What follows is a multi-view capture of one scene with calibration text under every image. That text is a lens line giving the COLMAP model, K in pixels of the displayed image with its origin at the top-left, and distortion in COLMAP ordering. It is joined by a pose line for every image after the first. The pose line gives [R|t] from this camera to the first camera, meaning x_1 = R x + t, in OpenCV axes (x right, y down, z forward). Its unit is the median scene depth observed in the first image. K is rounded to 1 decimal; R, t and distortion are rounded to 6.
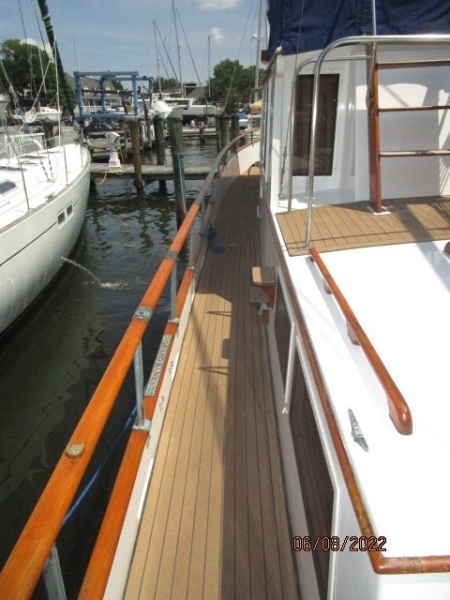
lens RADIAL K [[467.9, 0, 225.0], [0, 467.9, 300.0], [0, 0, 1]] dist [0.034474, 0.002672]
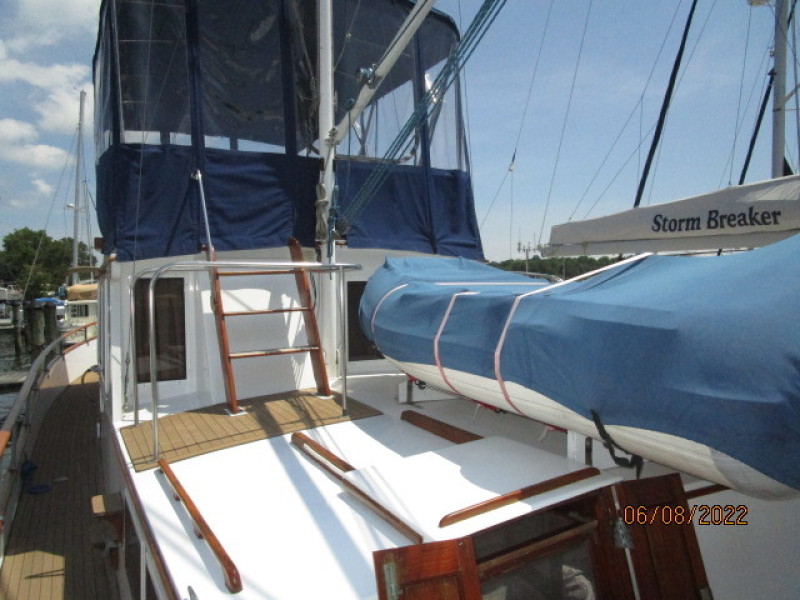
lens RADIAL K [[568.5, 0, 400.0], [0, 568.5, 300.0], [0, 0, 1]] dist [-0.020384, -0.003473]
pose [[0.845421, -0.014072, 0.533915, -0.006564], [0.213090, 0.925532, -0.313022, 0.031462], [-0.489751, 0.378407, 0.785463, -0.155235]]
